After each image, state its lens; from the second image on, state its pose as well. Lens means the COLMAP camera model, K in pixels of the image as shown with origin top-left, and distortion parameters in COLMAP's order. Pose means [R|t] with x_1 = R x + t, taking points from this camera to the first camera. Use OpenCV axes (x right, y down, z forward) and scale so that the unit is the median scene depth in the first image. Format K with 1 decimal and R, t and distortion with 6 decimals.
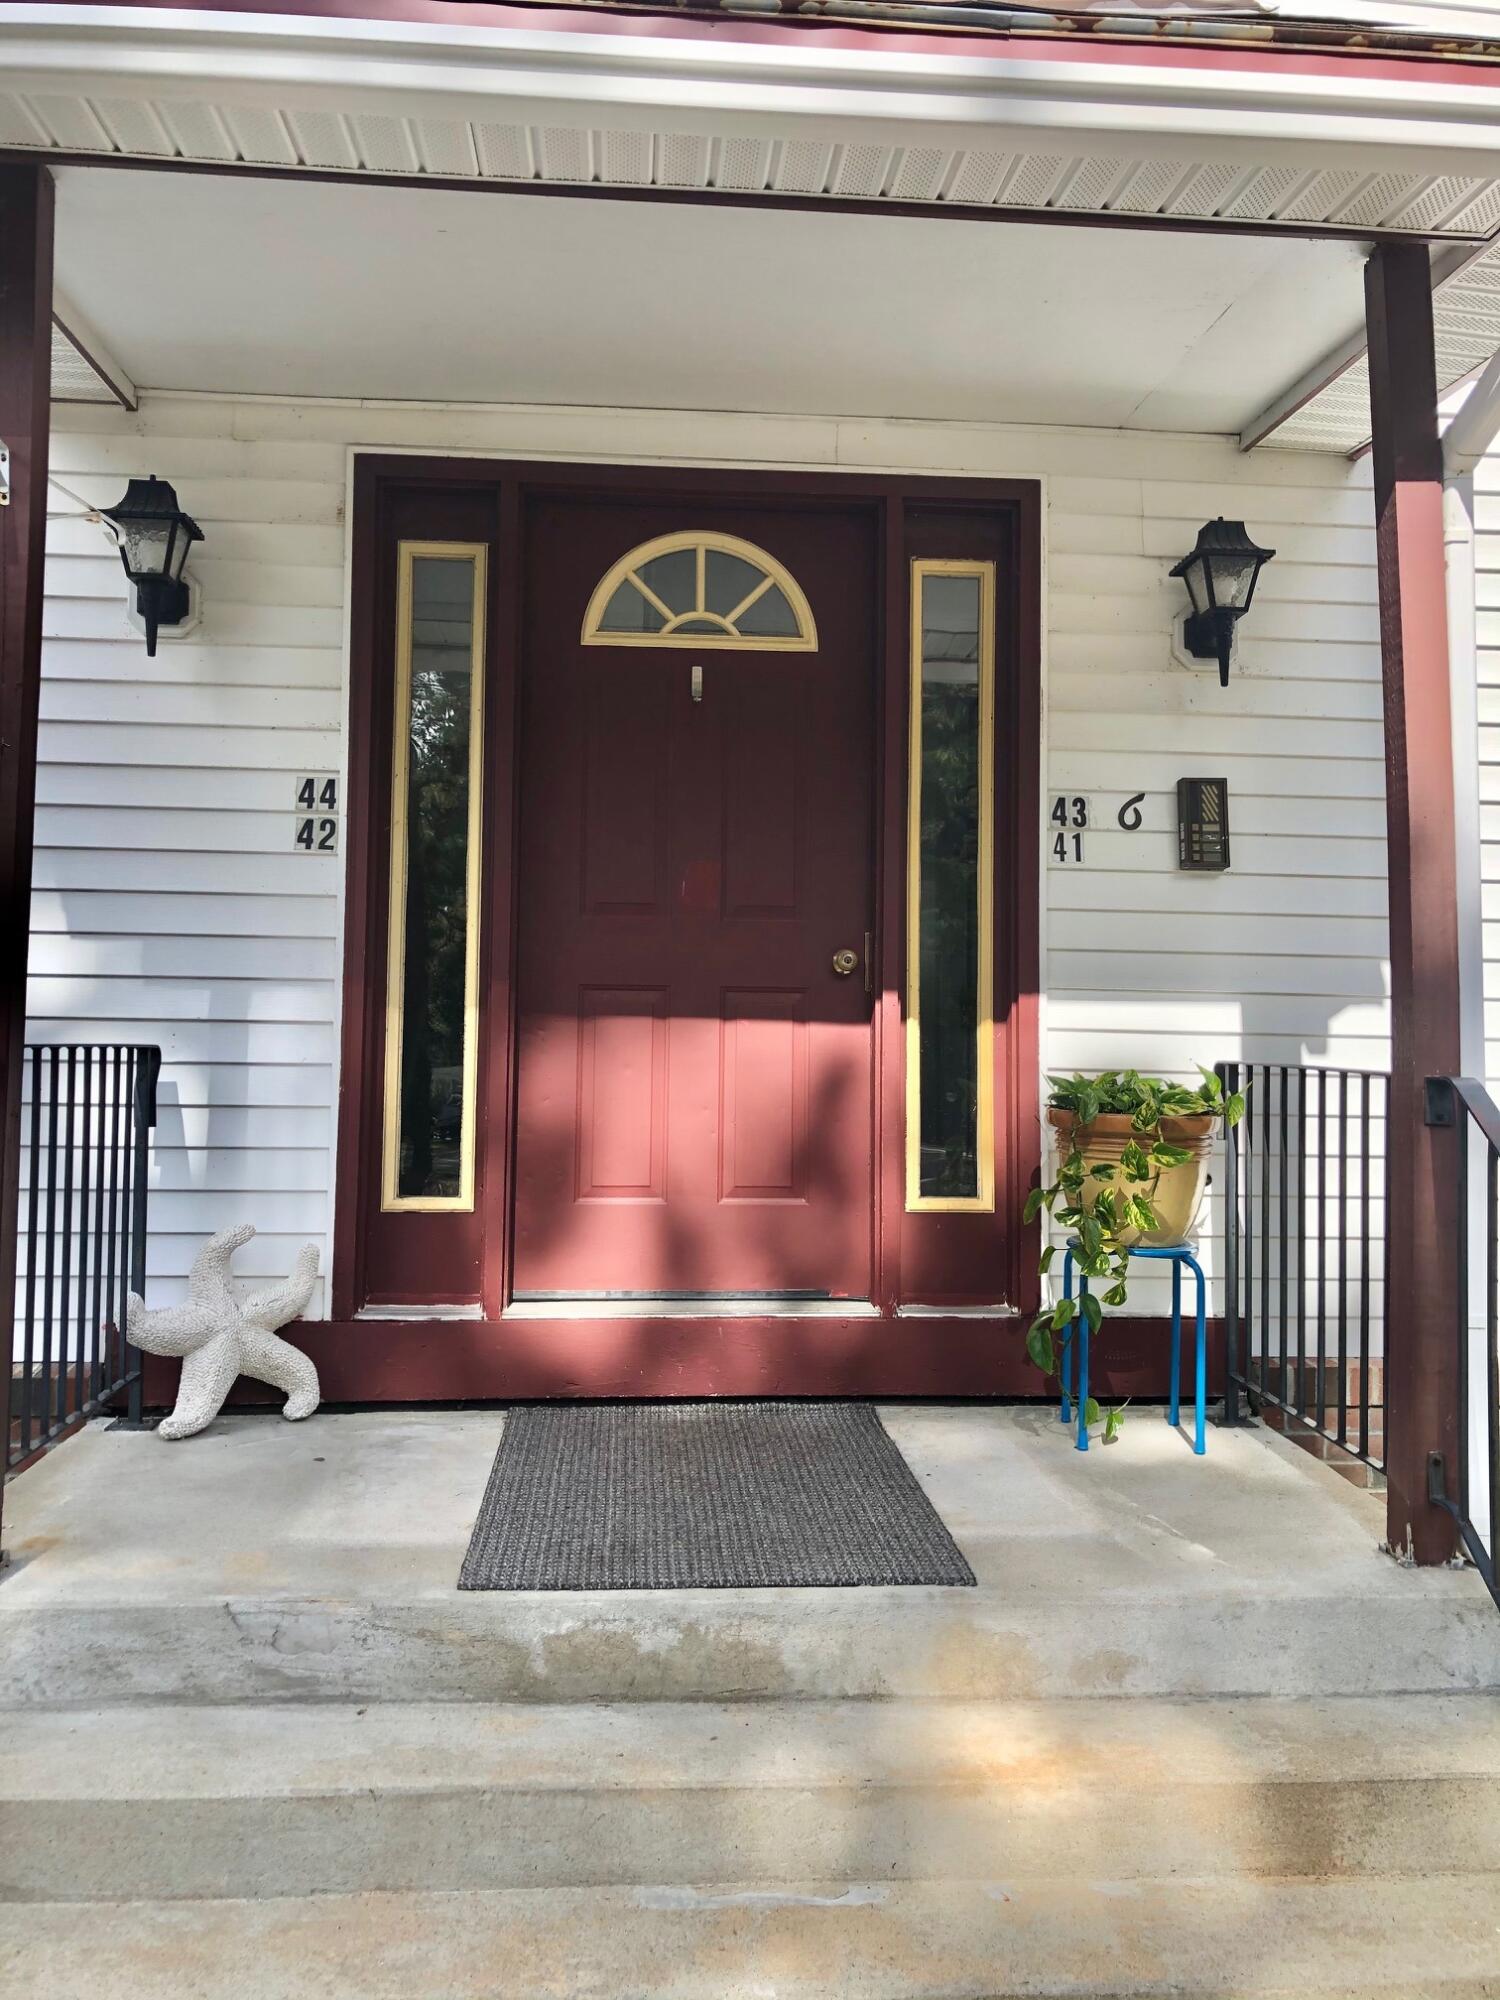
lens RADIAL K [[1649.9, 0, 751.7], [0, 1649.9, 988.9], [0, 0, 1]] dist [-0.008690, -0.003785]
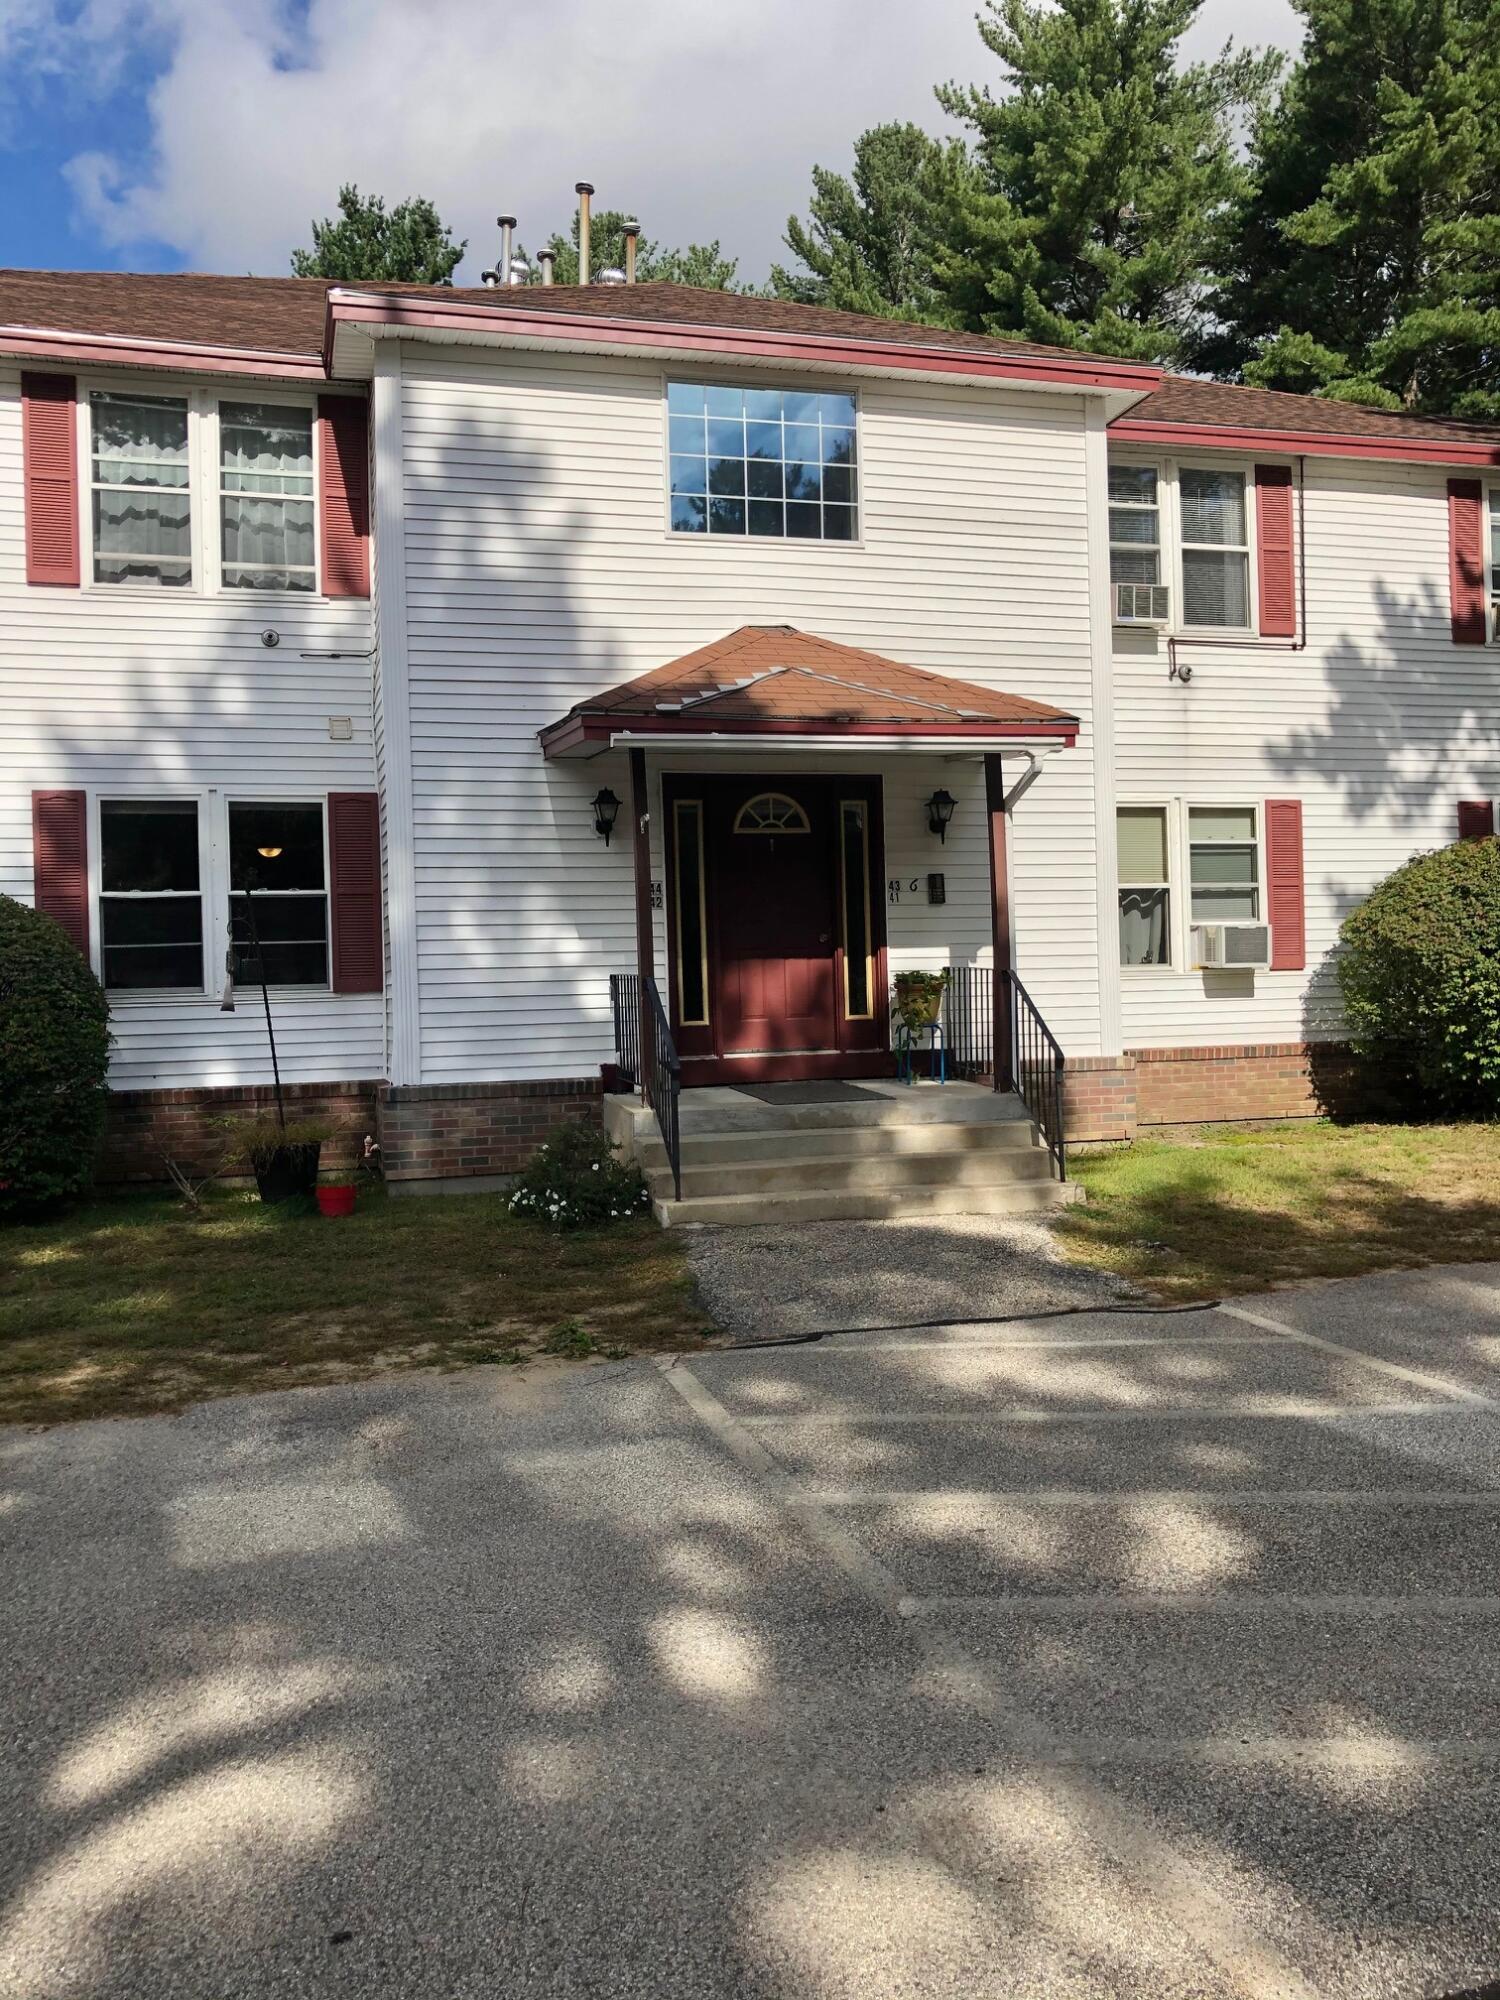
lens RADIAL K [[1649.9, 0, 748.1], [0, 1649.9, 1002.4], [0, 0, 1]] dist [-0.008690, -0.003785]
pose [[0.978797, -0.039050, 0.201077, -0.700062], [0.026998, 0.997690, 0.062332, -0.092524], [-0.203047, -0.055582, 0.977590, -1.952839]]
